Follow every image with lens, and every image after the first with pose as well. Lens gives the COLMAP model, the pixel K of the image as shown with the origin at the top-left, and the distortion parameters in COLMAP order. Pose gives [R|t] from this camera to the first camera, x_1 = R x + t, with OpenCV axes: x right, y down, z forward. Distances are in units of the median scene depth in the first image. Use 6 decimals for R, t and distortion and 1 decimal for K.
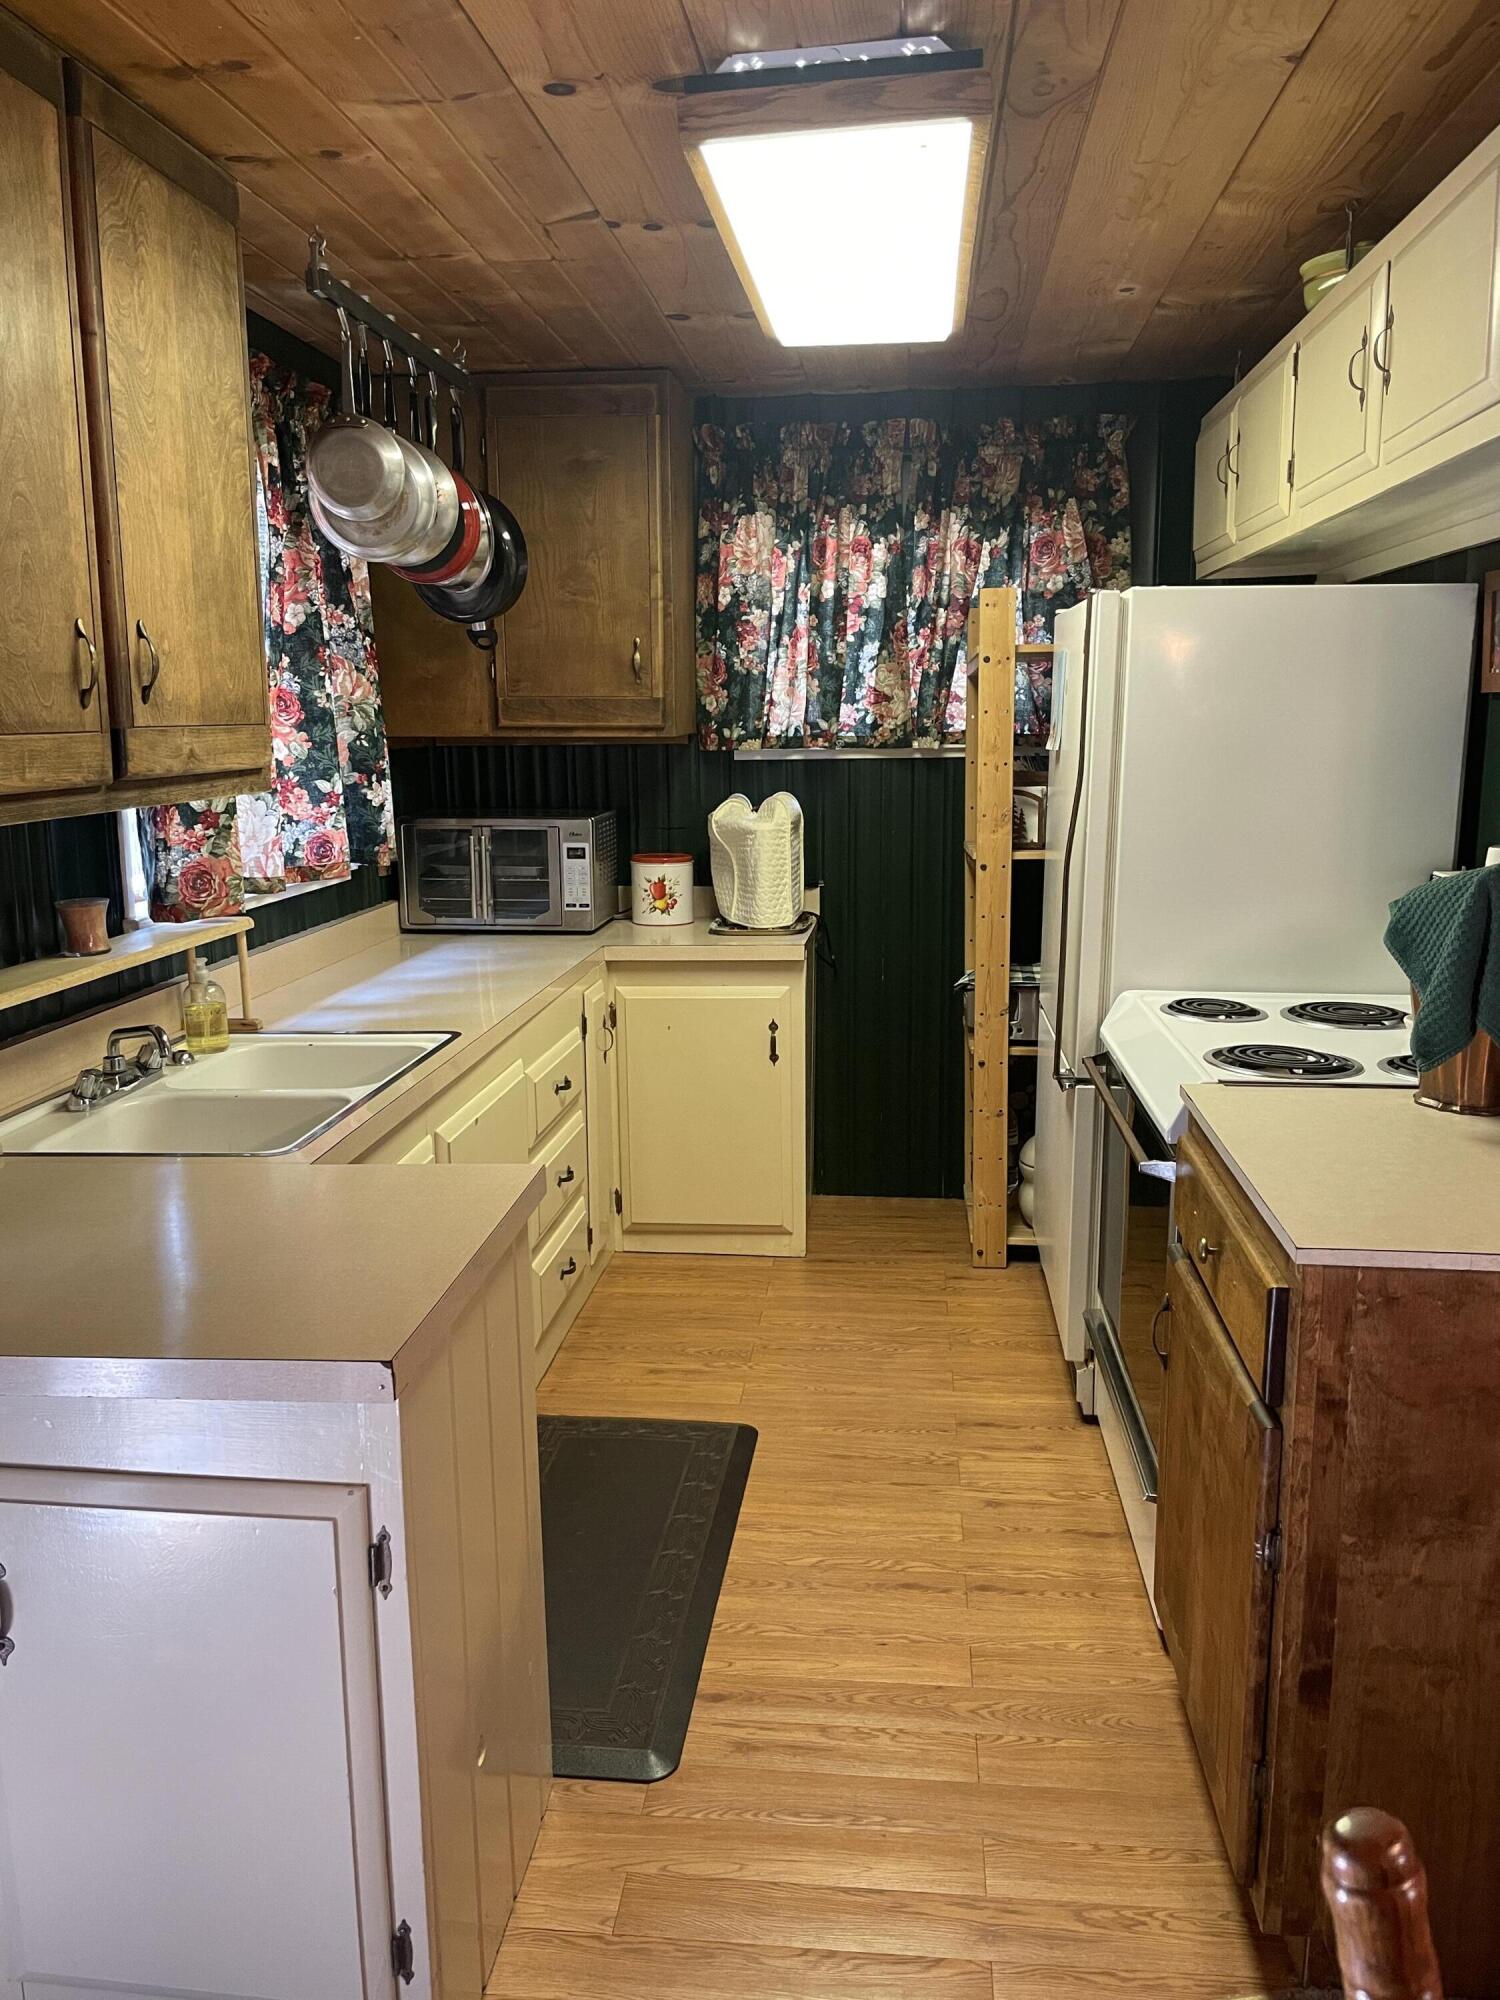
lens RADIAL K [[1552.9, 0, 750.0], [0, 1552.9, 1000.0], [0, 0, 1]] dist [0.075112, -0.097770]
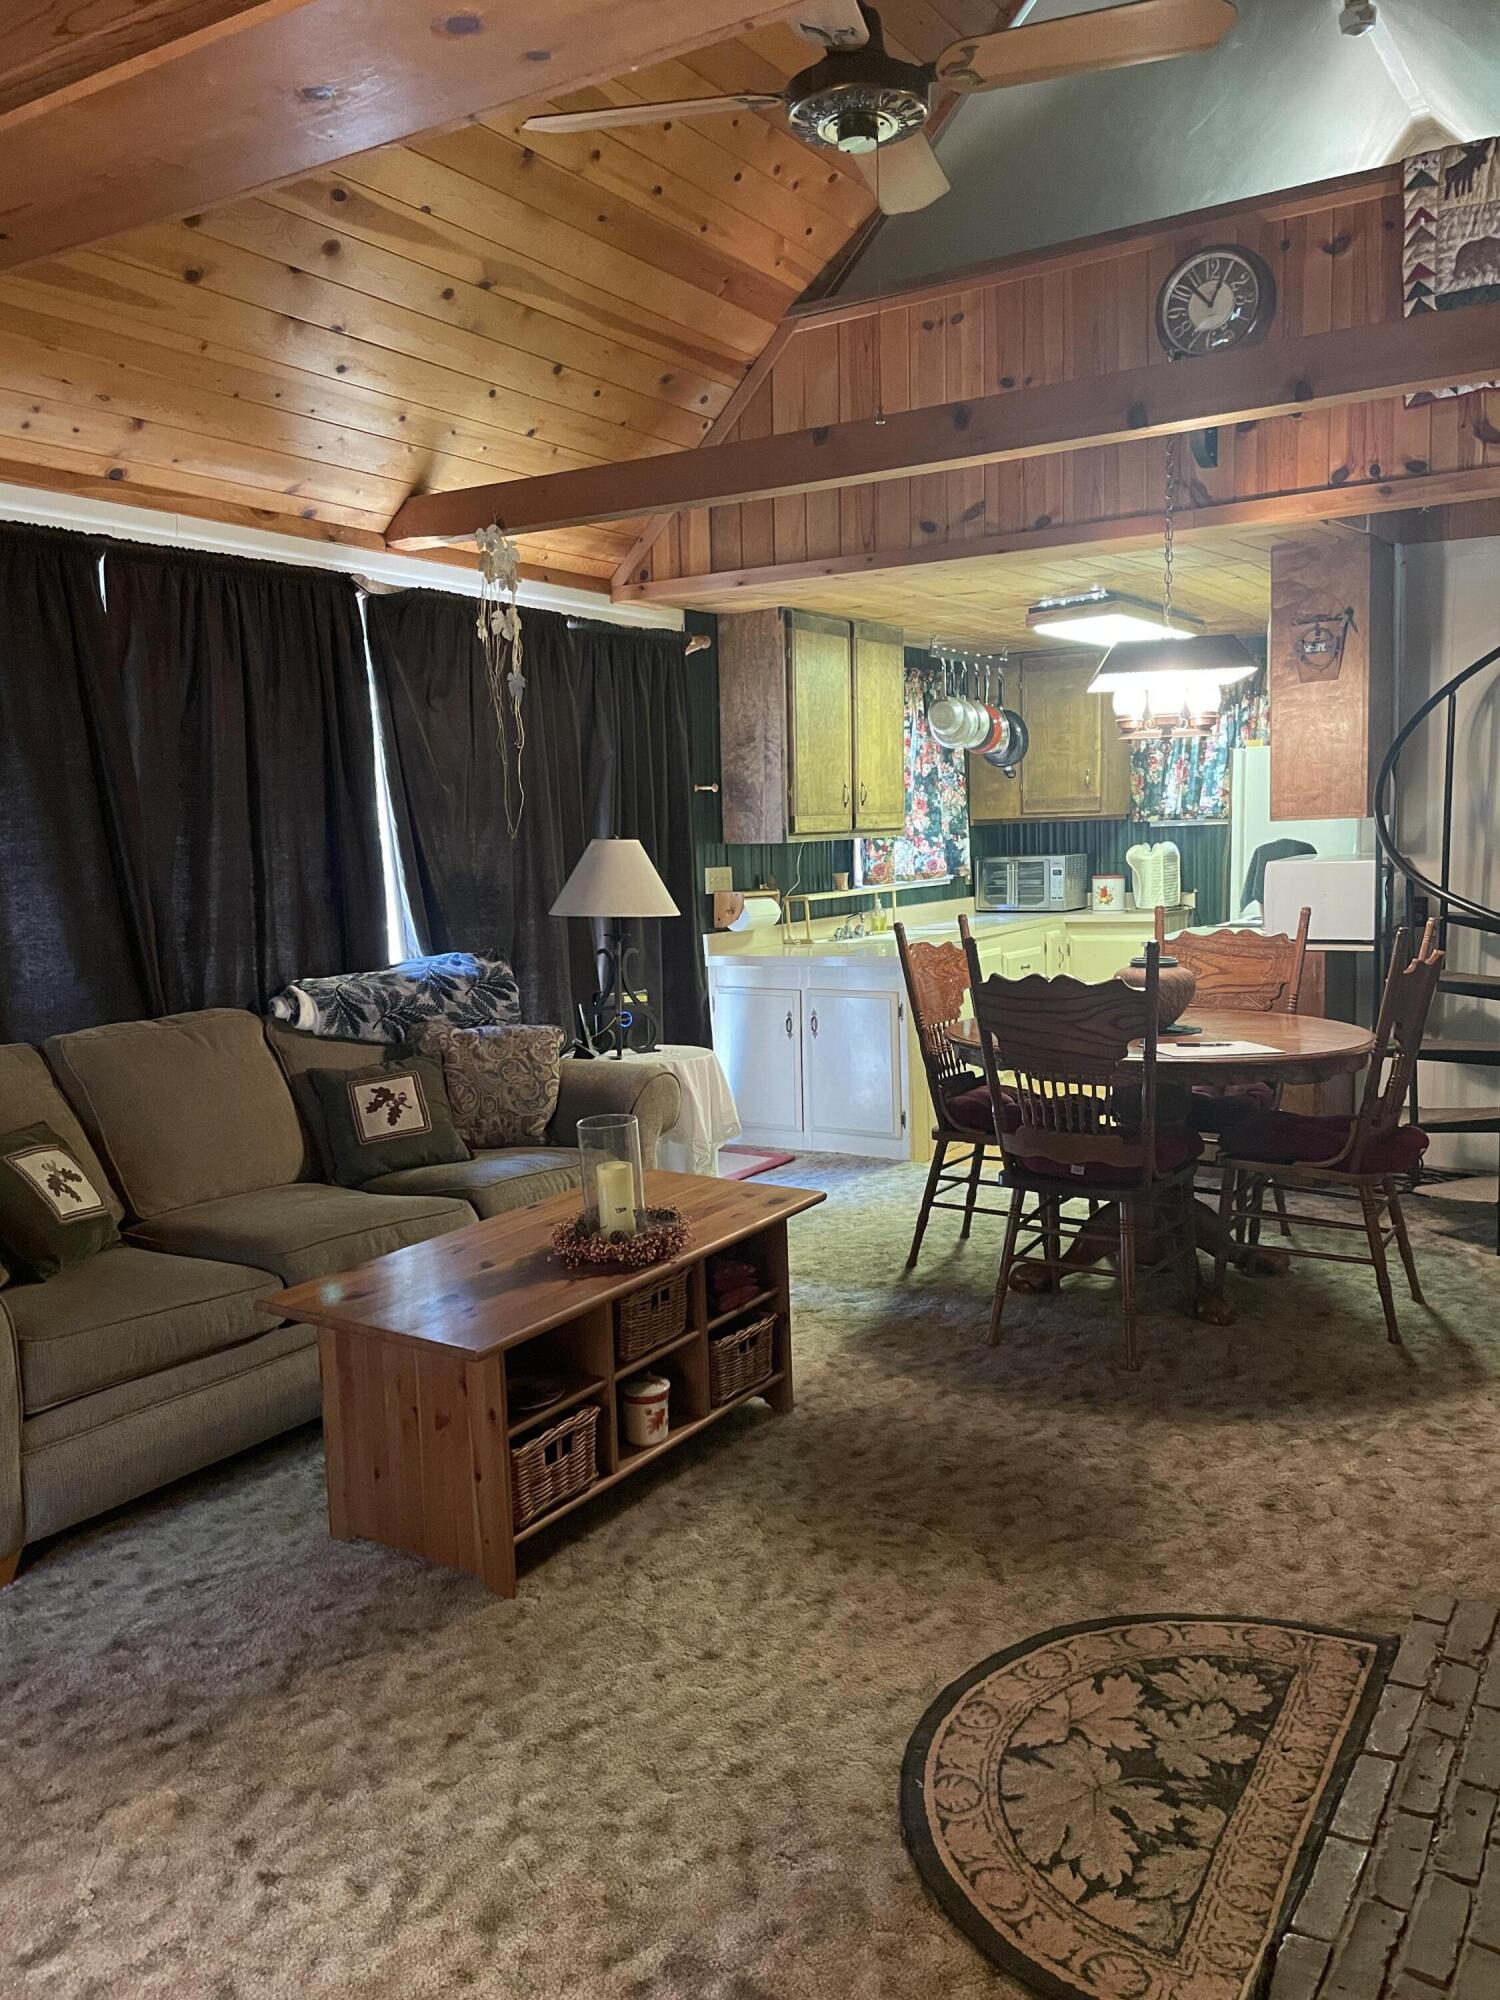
lens RADIAL K [[1552.9, 0, 750.0], [0, 1552.9, 1000.0], [0, 0, 1]] dist [0.075112, -0.097770]
pose [[0.899703, 0.027681, -0.435623, 0.467504], [-0.055191, 0.997192, -0.050622, 0.220946], [0.432999, 0.069587, 0.898704, -1.122978]]
